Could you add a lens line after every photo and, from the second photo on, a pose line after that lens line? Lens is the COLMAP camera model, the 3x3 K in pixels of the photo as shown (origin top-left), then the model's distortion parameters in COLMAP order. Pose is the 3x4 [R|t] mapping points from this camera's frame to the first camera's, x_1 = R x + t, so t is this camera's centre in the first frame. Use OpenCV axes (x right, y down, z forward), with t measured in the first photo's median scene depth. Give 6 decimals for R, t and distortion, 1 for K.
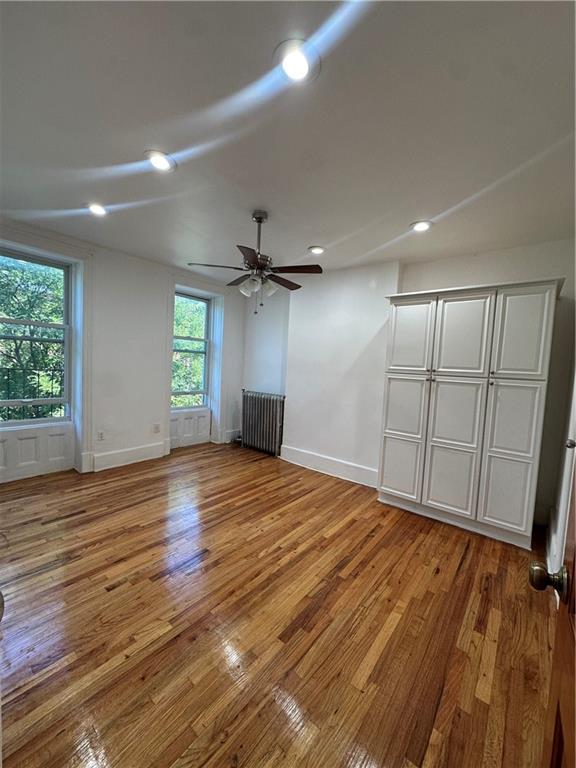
lens RADIAL K [[304.8, 0, 288.4], [0, 304.8, 384.4], [0, 0, 1]] dist [-0.000411, 0.000049]
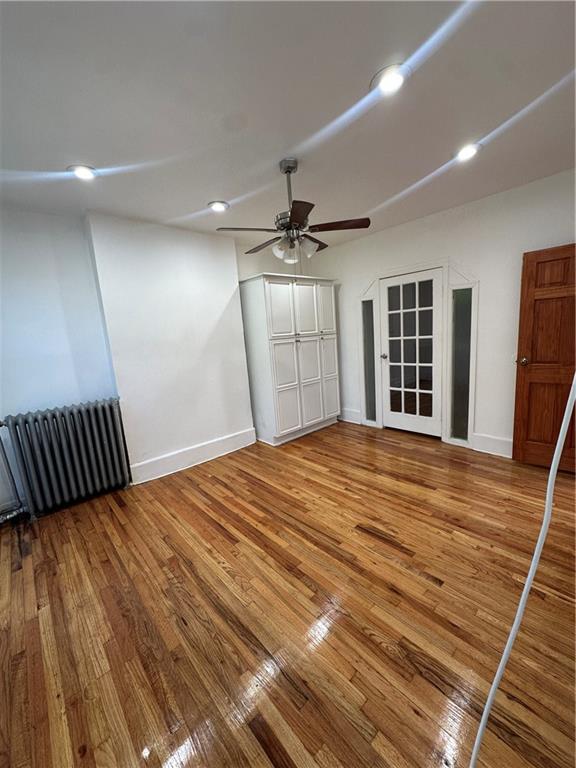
lens RADIAL K [[304.8, 0, 289.0], [0, 304.8, 384.4], [0, 0, 1]] dist [-0.000411, 0.000049]
pose [[0.153967, -0.221195, 0.962999, -0.931166], [0.141858, 0.969472, 0.200001, -0.106686], [-0.977840, 0.105816, 0.180645, 0.800224]]
